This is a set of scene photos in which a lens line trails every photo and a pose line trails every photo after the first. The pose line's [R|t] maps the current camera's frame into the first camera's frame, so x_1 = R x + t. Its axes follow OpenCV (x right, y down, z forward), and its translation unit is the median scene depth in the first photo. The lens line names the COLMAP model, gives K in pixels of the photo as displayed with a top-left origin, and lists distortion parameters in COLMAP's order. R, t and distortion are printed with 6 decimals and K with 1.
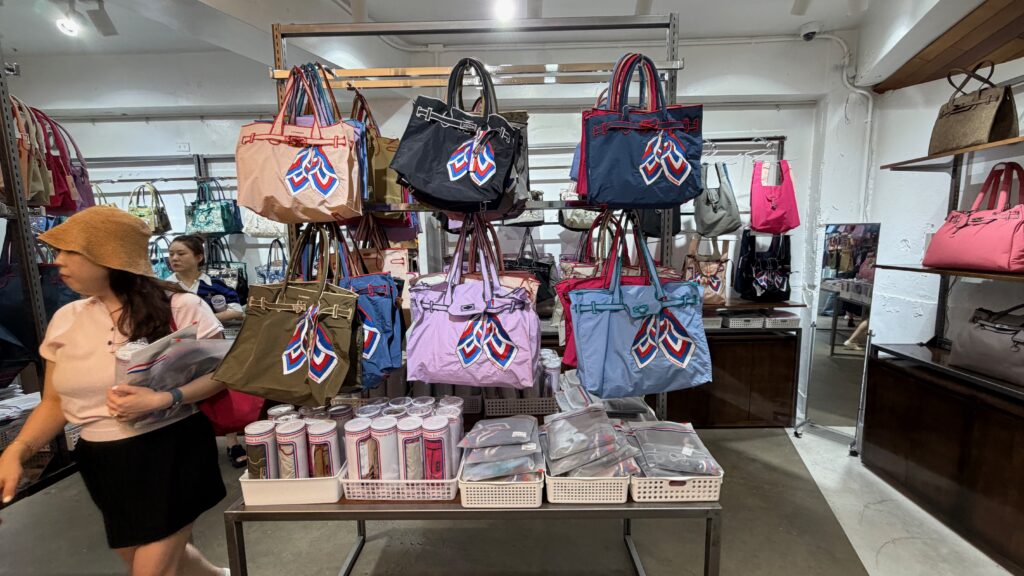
lens RADIAL K [[407.2, 0, 510.9], [0, 407.2, 283.8], [0, 0, 1]] dist [-0.000566, 0.000018]
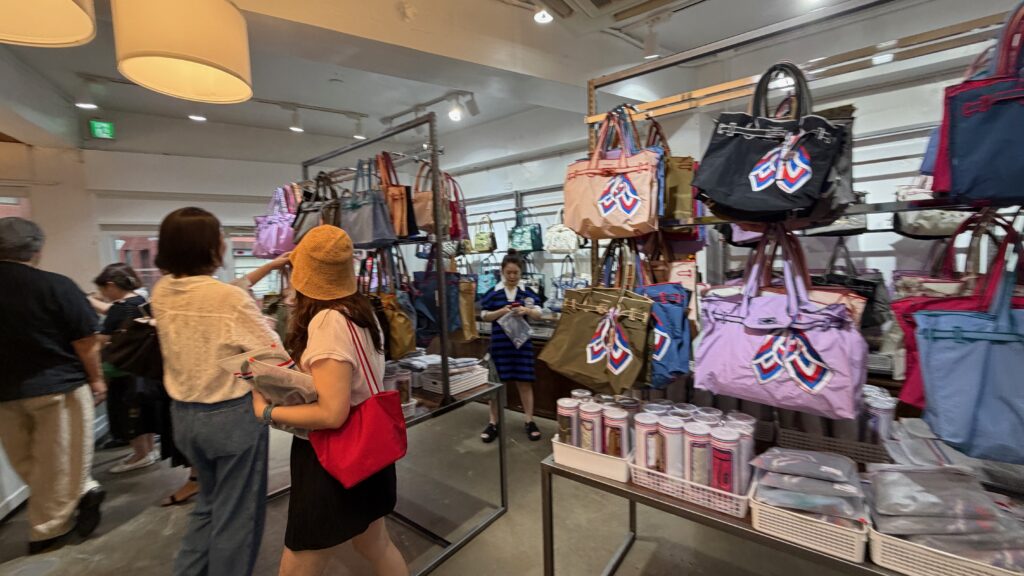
lens RADIAL K [[407.2, 0, 510.9], [0, 407.2, 283.8], [0, 0, 1]] dist [-0.000566, 0.000018]
pose [[0.809340, 0.029648, -0.586592, -0.034477], [-0.052727, 0.998360, -0.022290, 0.023732], [0.584969, 0.048969, 0.809576, -0.128649]]
